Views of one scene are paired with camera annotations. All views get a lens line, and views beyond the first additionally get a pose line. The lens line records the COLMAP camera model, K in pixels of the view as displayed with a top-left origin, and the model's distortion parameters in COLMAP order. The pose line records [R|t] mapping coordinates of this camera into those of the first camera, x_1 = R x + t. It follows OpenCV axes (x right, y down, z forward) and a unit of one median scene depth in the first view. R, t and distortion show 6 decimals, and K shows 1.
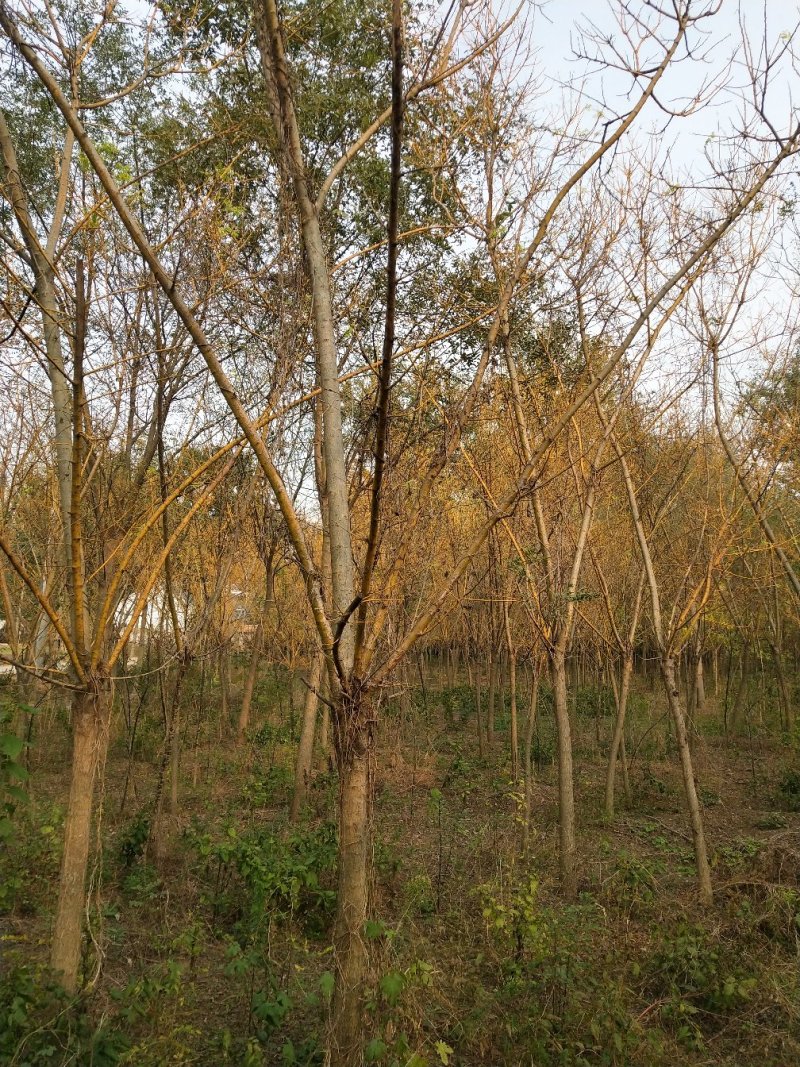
lens RADIAL K [[822.6, 0, 405.2], [0, 822.6, 536.8], [0, 0, 1]] dist [-0.012930, 0.047585]
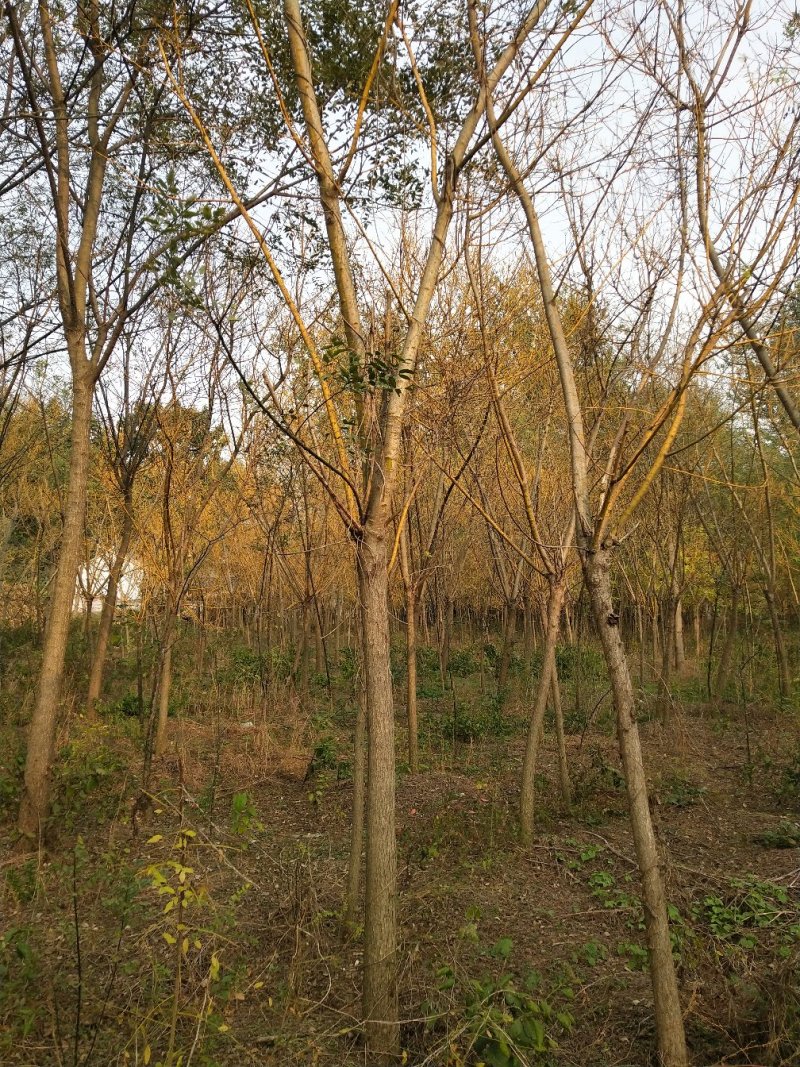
lens RADIAL K [[822.6, 0, 399.5], [0, 822.6, 533.1], [0, 0, 1]] dist [-0.012930, 0.047585]
pose [[0.999909, -0.005823, 0.012194, 0.073230], [0.005409, 0.999417, 0.033704, 0.045065], [-0.012383, -0.033635, 0.999357, 0.192469]]
